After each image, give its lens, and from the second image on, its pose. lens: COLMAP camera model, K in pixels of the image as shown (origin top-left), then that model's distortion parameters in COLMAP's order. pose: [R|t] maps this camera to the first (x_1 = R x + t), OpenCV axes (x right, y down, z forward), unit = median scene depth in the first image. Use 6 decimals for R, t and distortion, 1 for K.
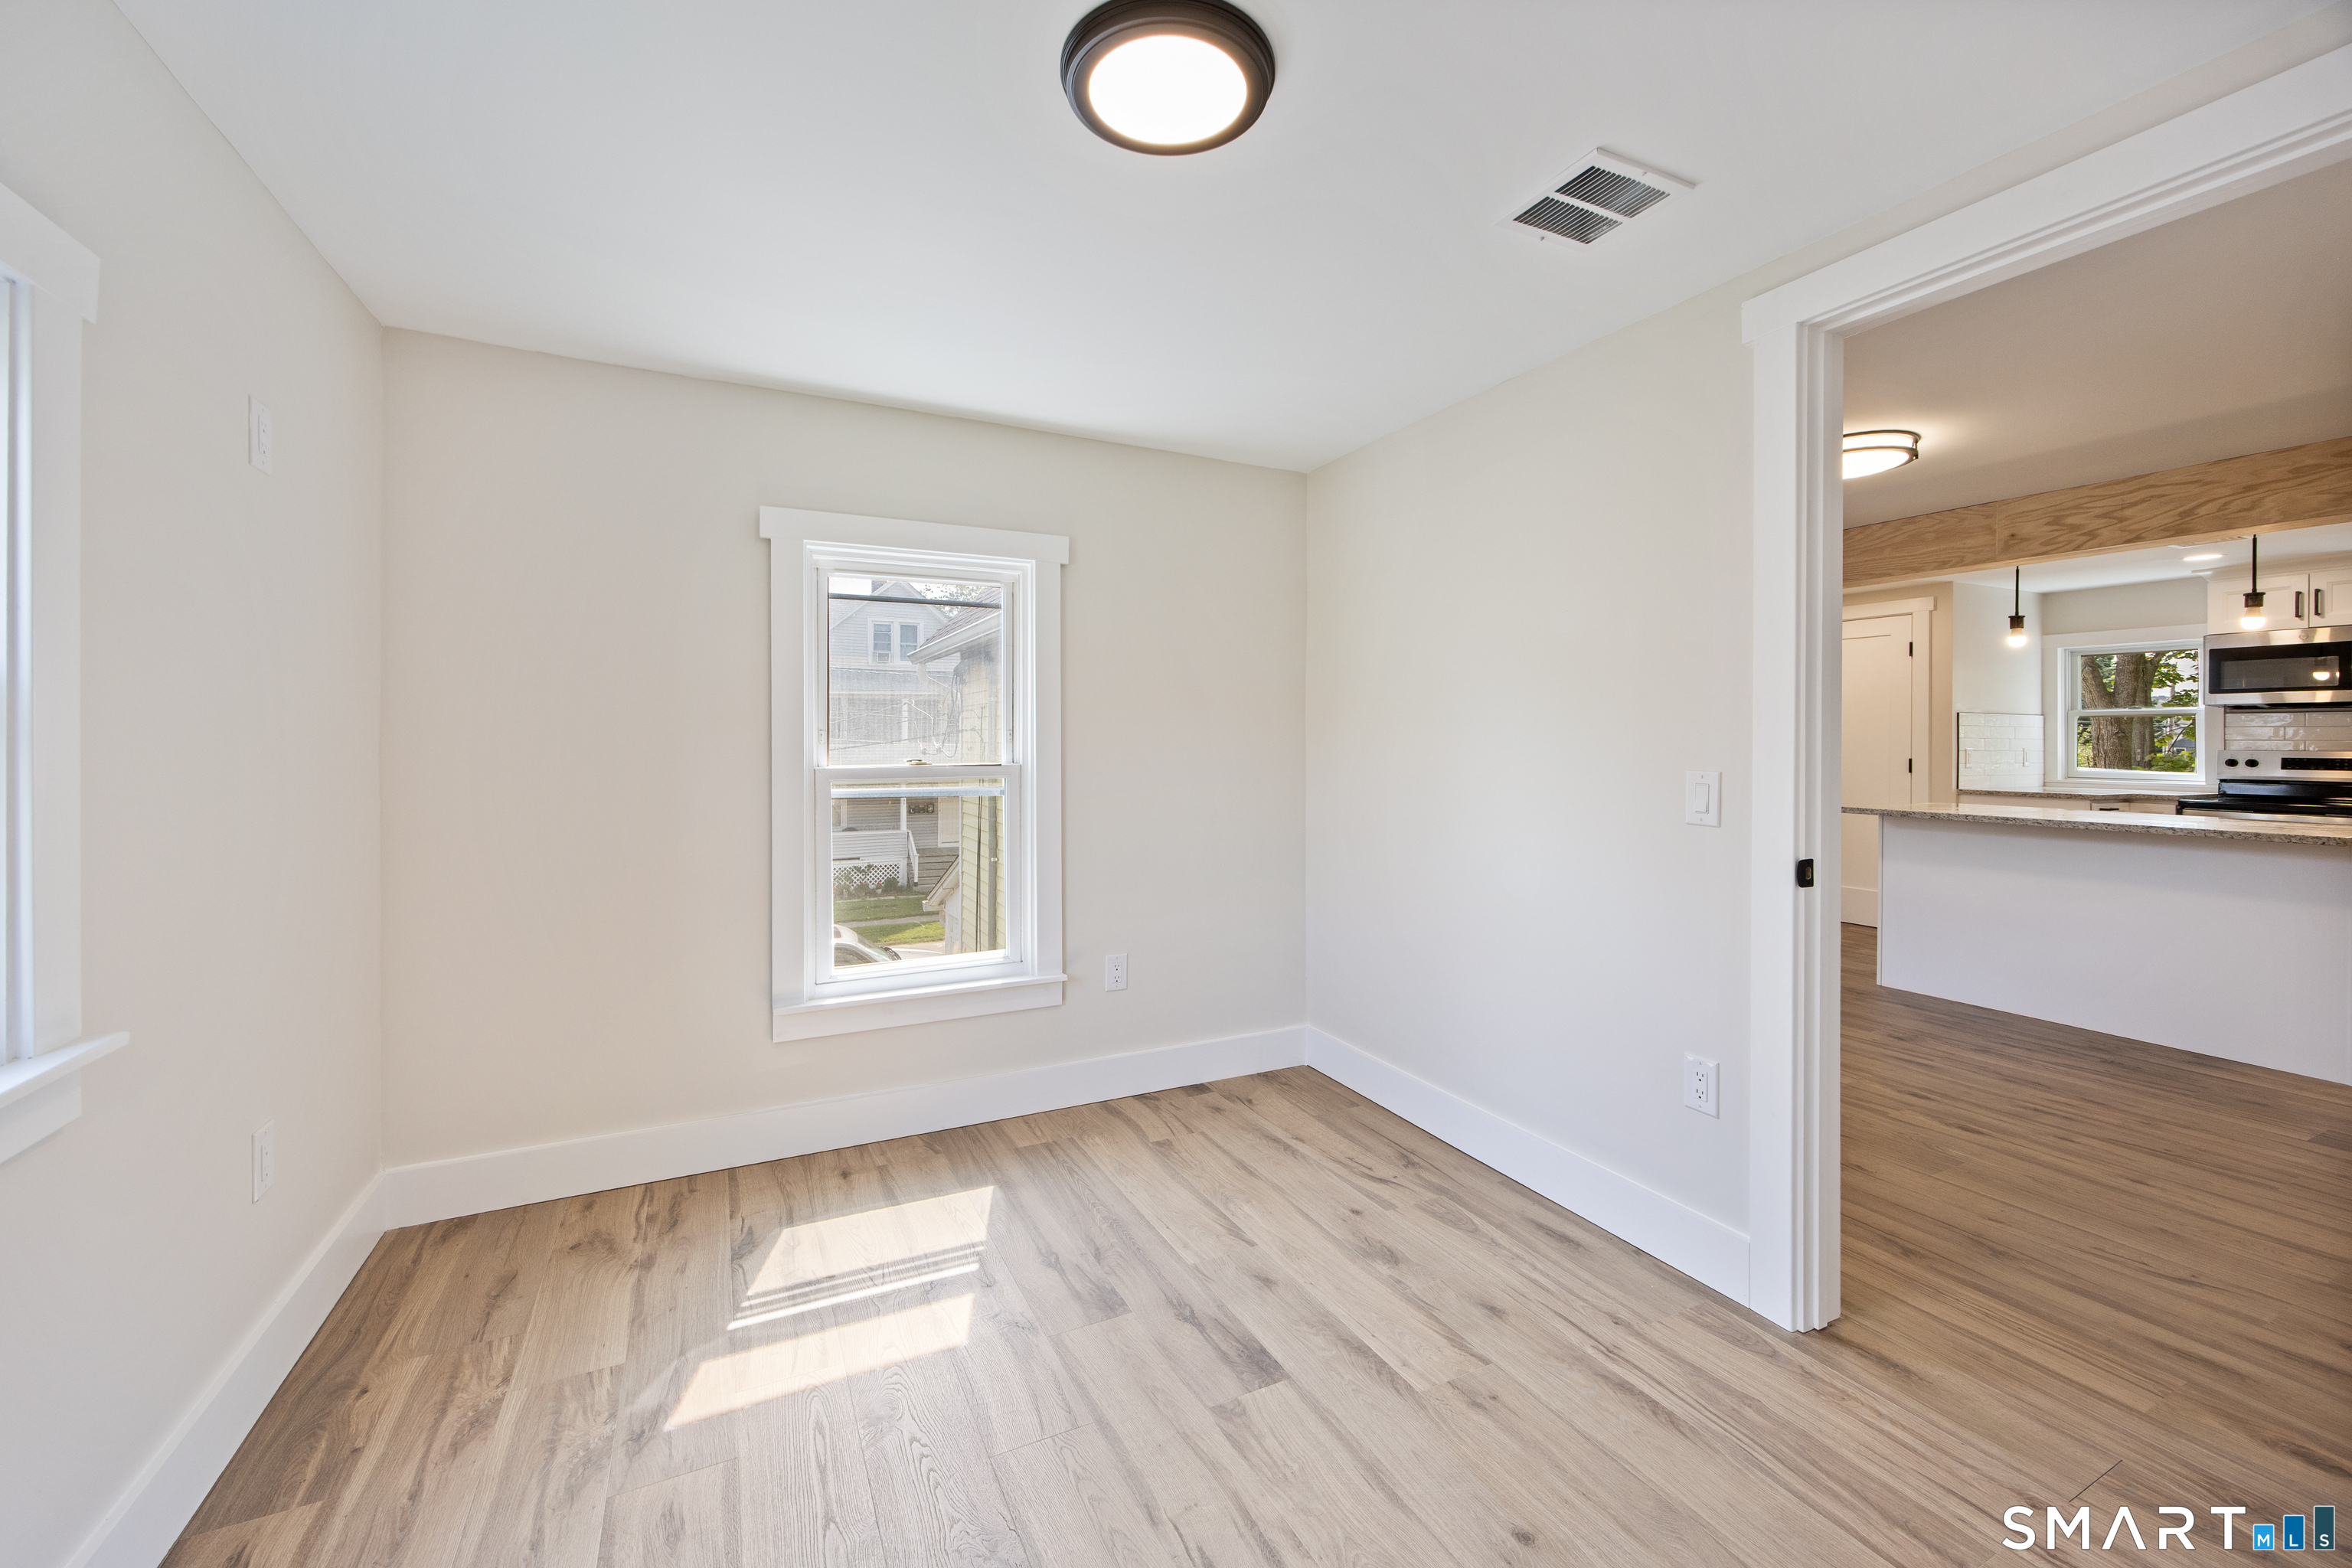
lens RADIAL K [[976.1, 0, 1171.5], [0, 976.1, 746.4], [0, 0, 1]] dist [0.025919, -0.000101]
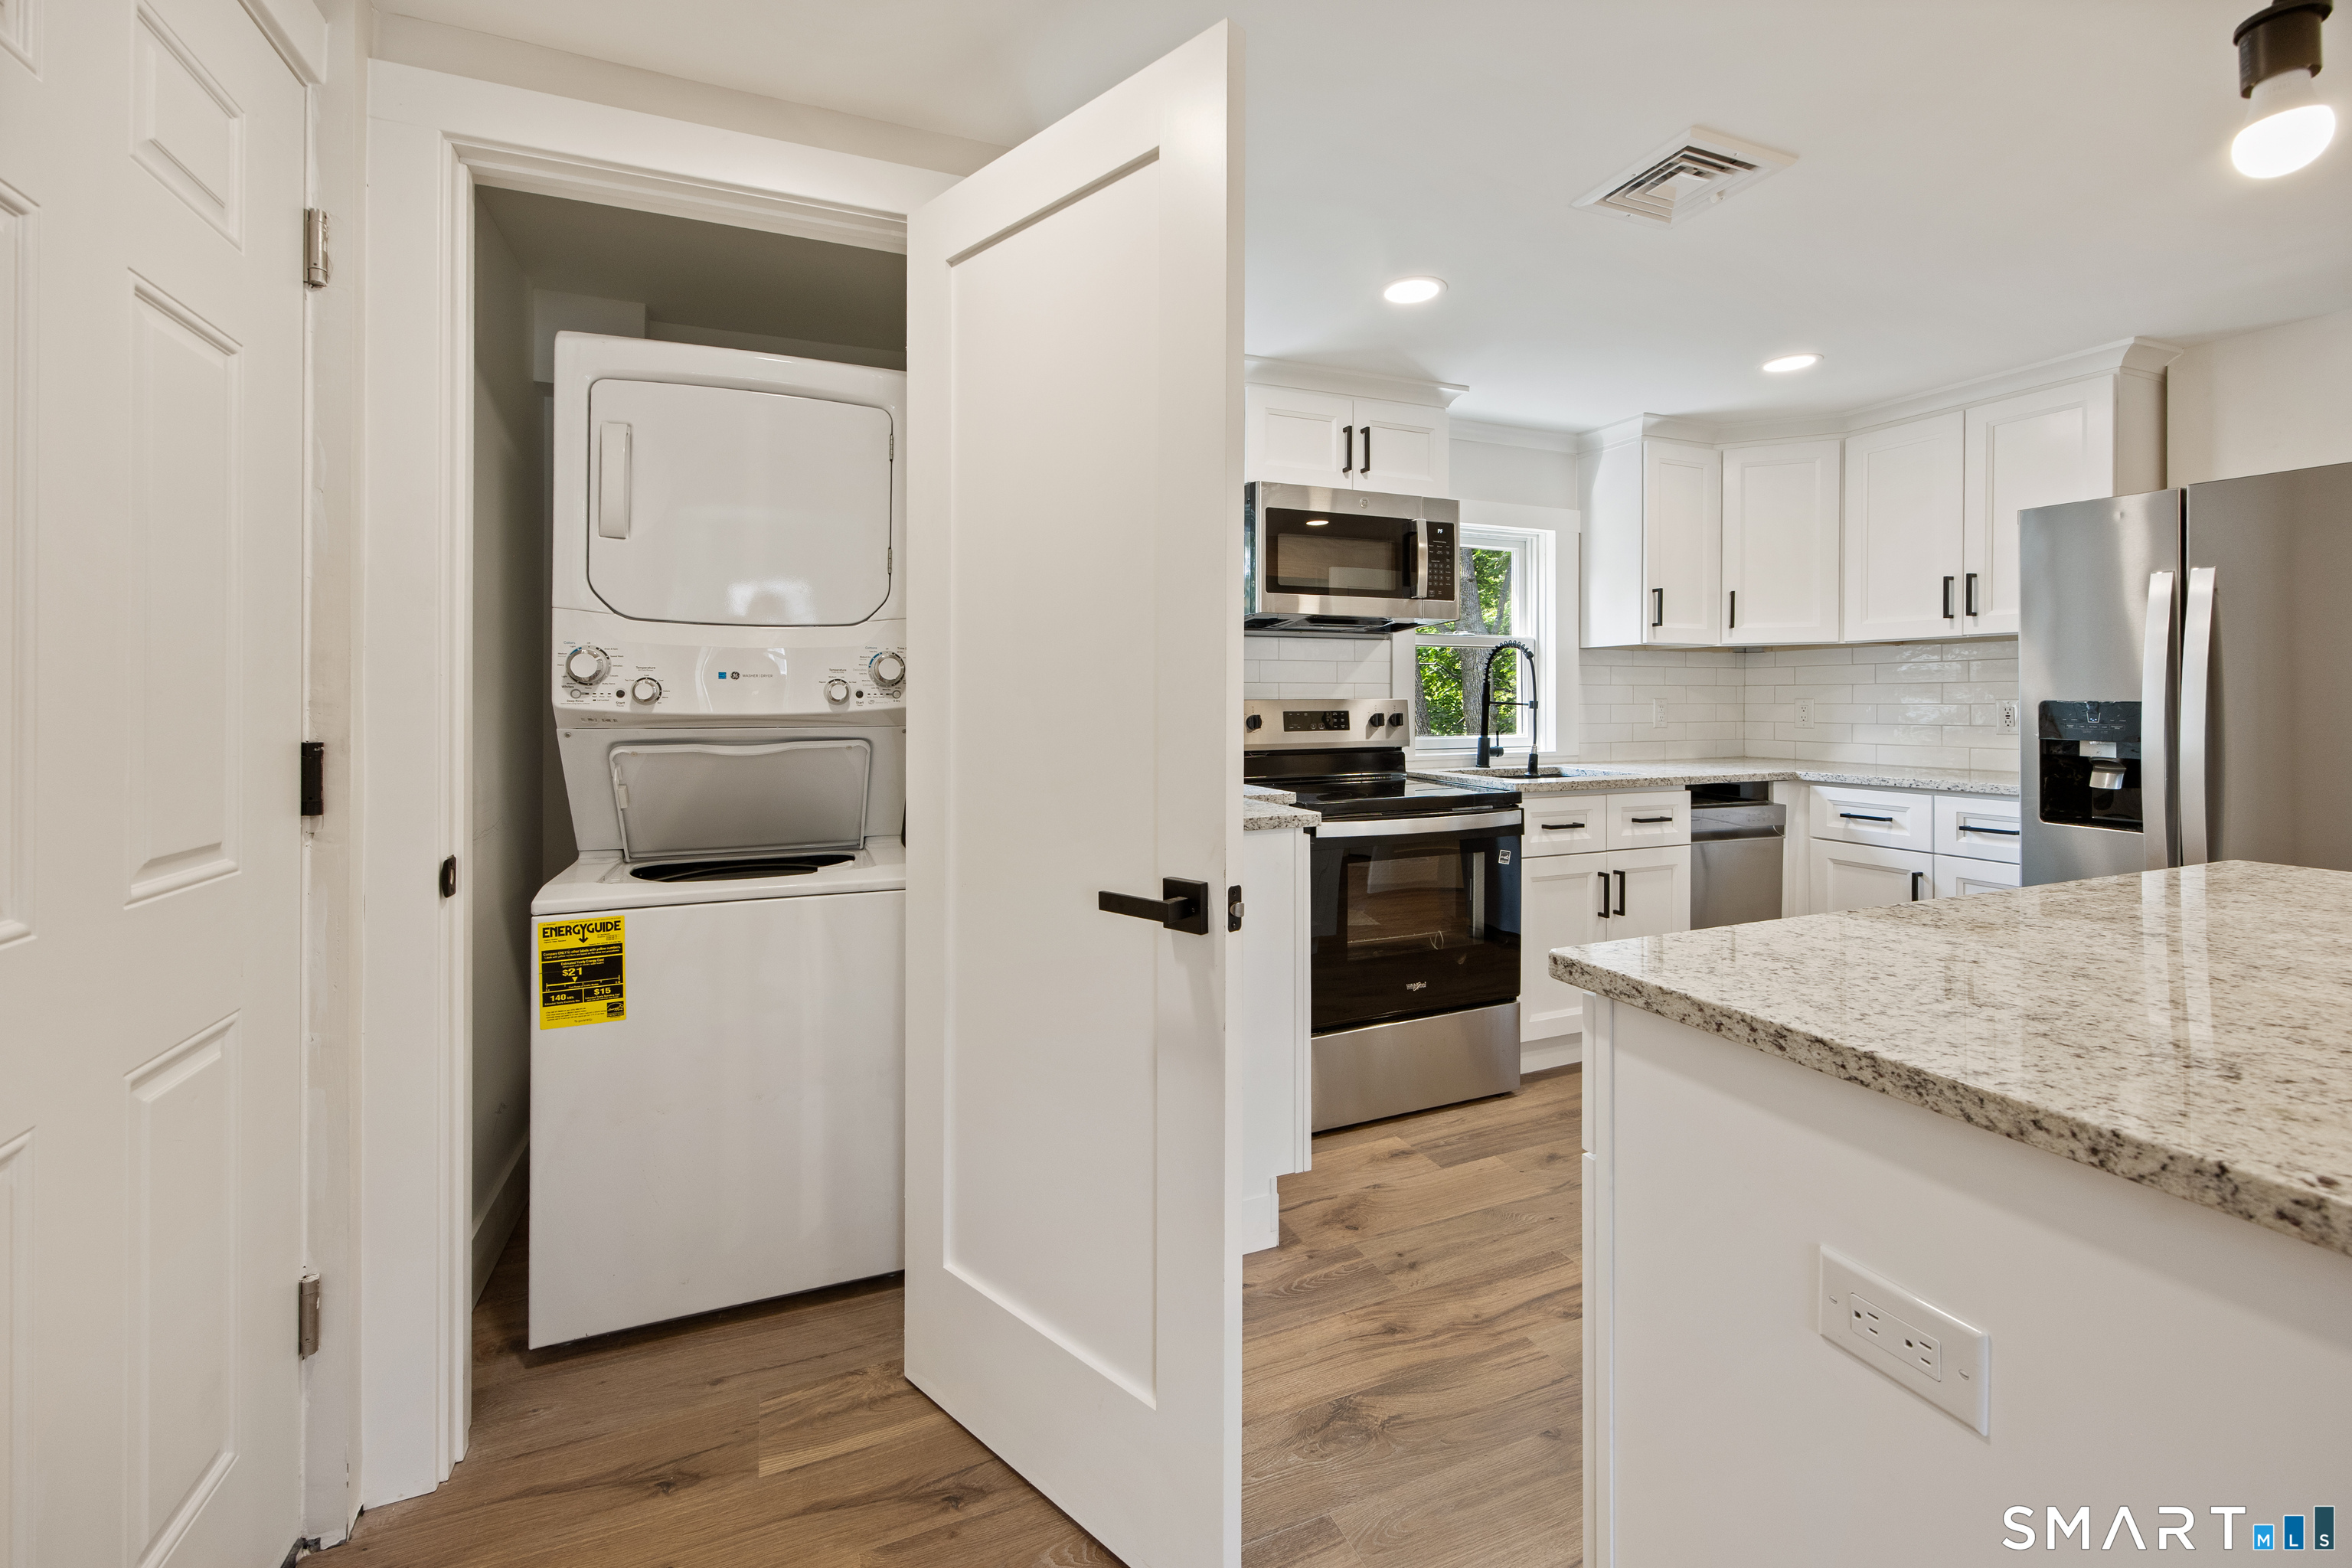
lens RADIAL K [[928.4, 0, 1170.6], [0, 928.4, 708.5], [0, 0, 1]] dist [0.003024, 0.000804]
pose [[0.123021, -0.013151, 0.992317, 0.716575], [0.007101, 0.999898, 0.012371, 0.002292], [-0.992379, 0.005525, 0.123102, 1.296368]]
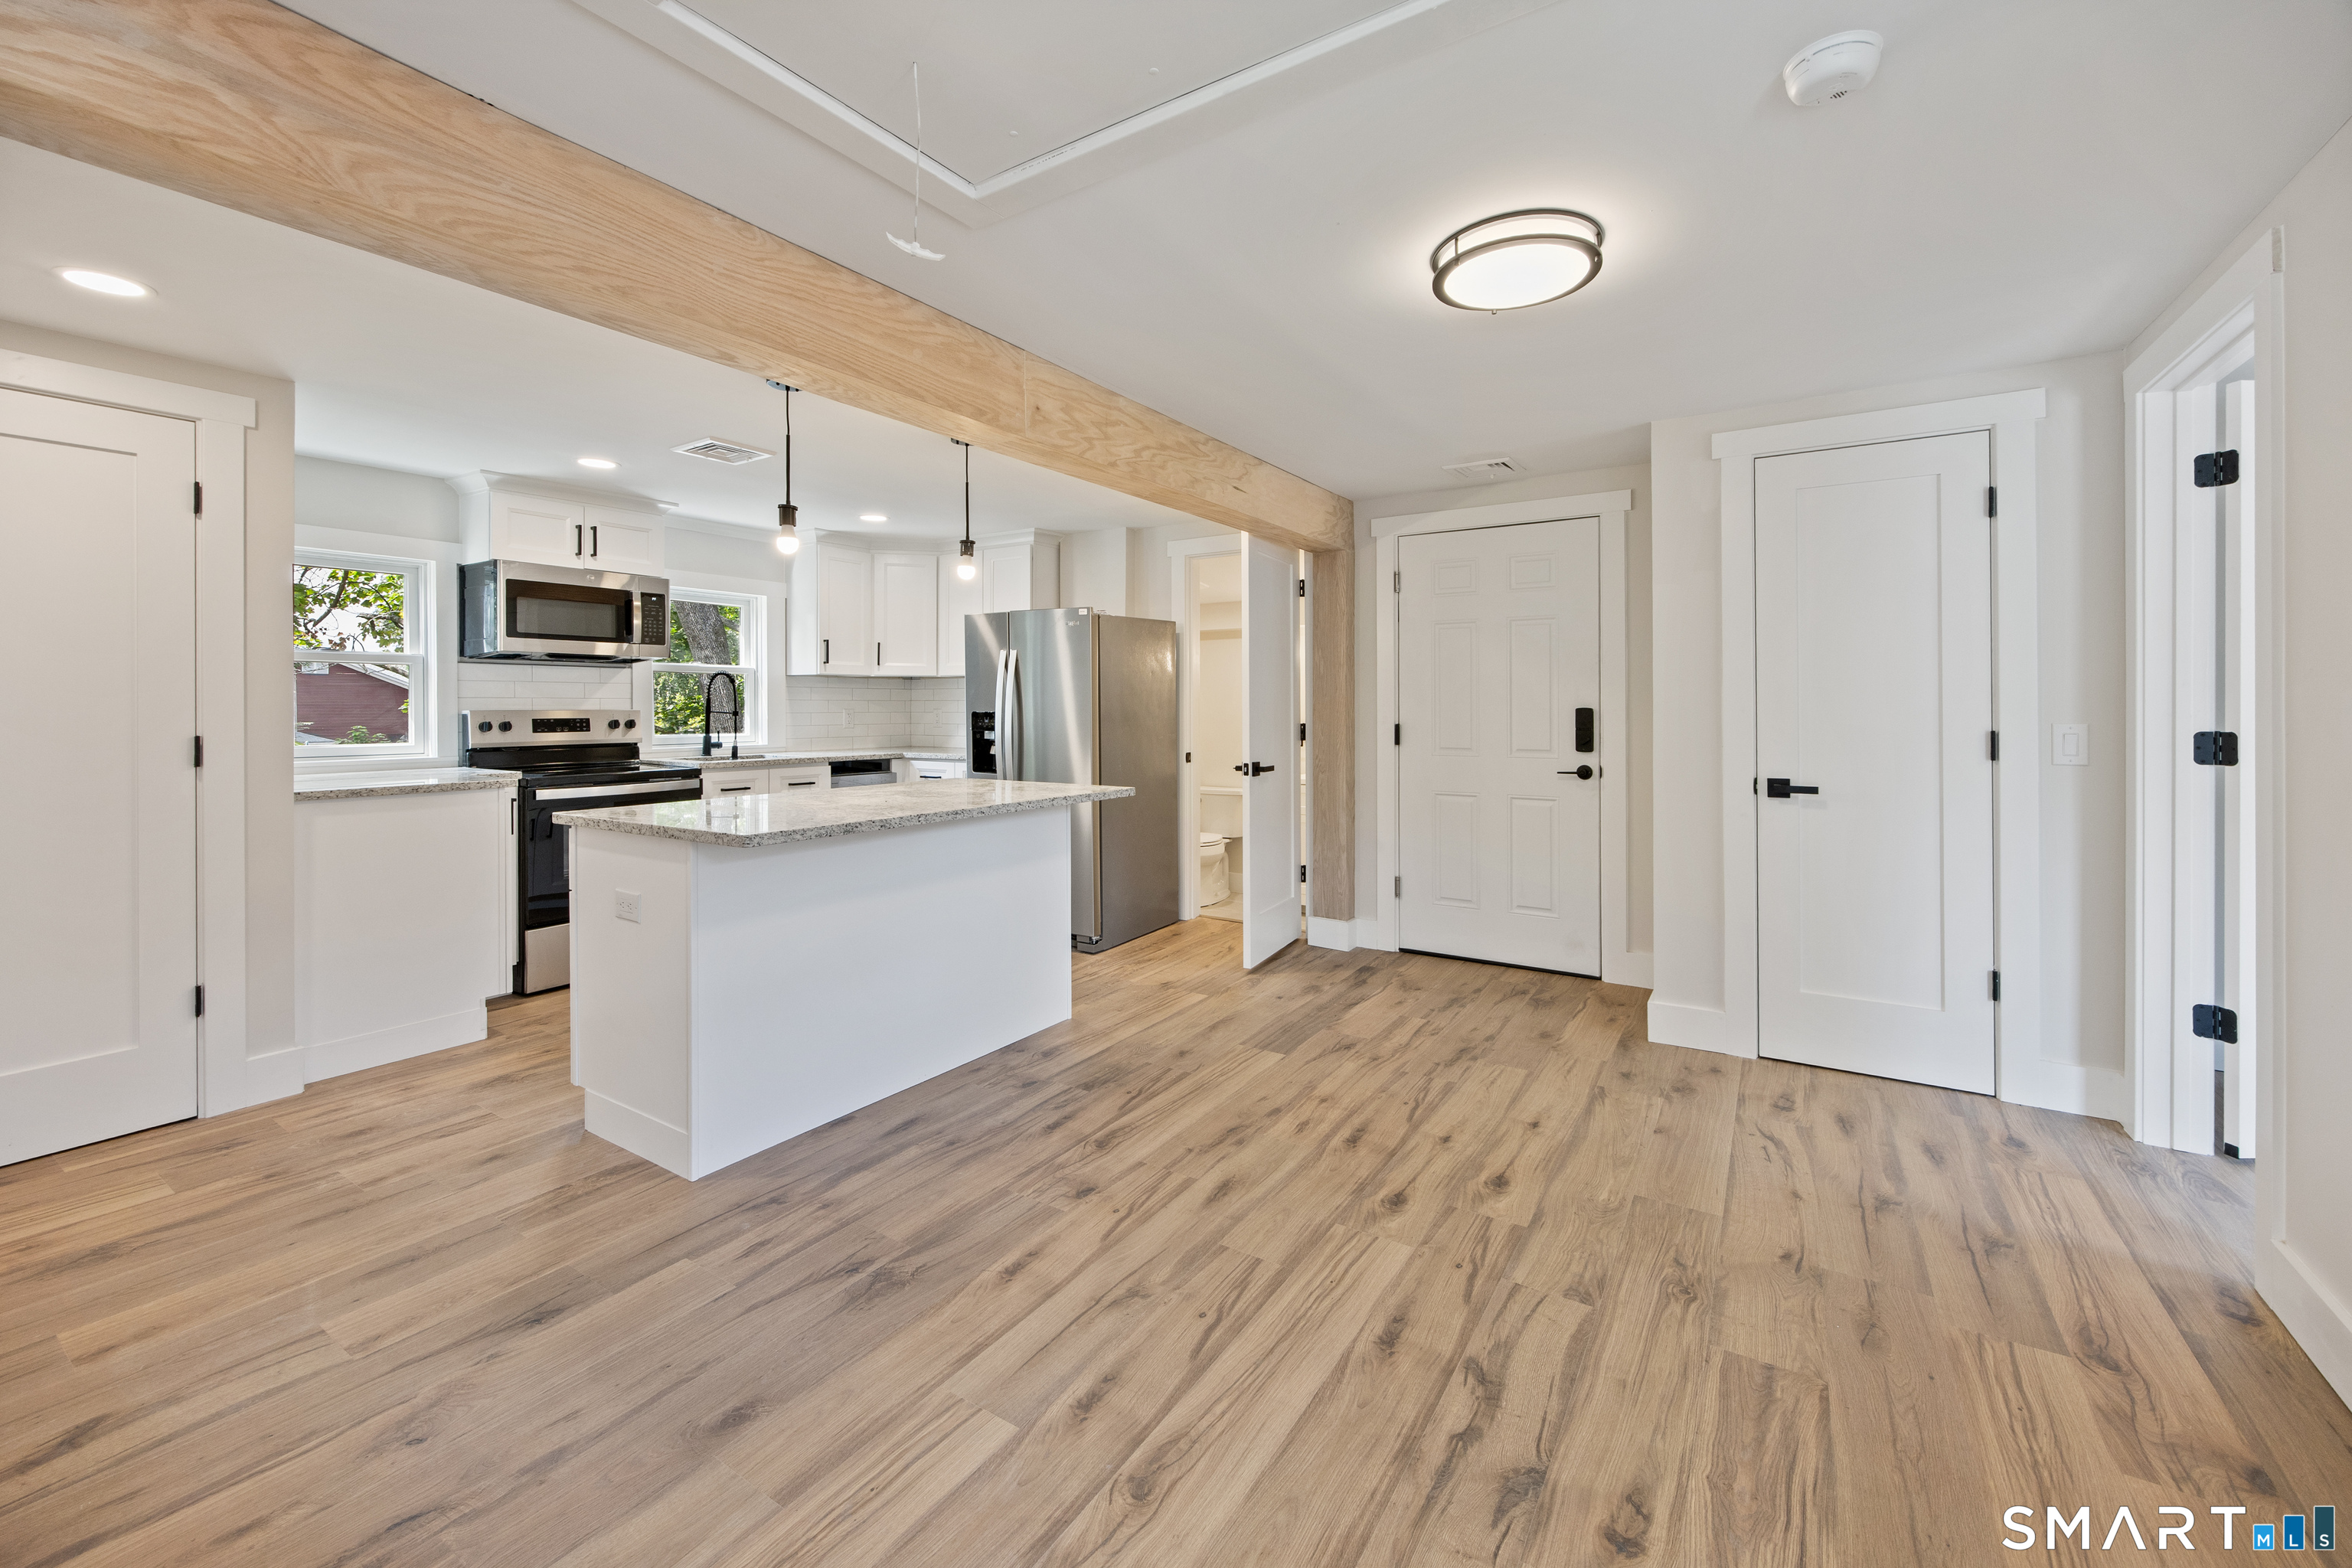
lens RADIAL K [[940.9, 0, 1215.5], [0, 940.9, 708.8], [0, 0, 1]] dist [0.000889, 0.000302]
pose [[-0.502621, -0.005741, 0.864488, 0.193299], [0.002538, 0.999964, 0.008116, -0.003422], [-0.864503, 0.006273, -0.502588, 1.169599]]
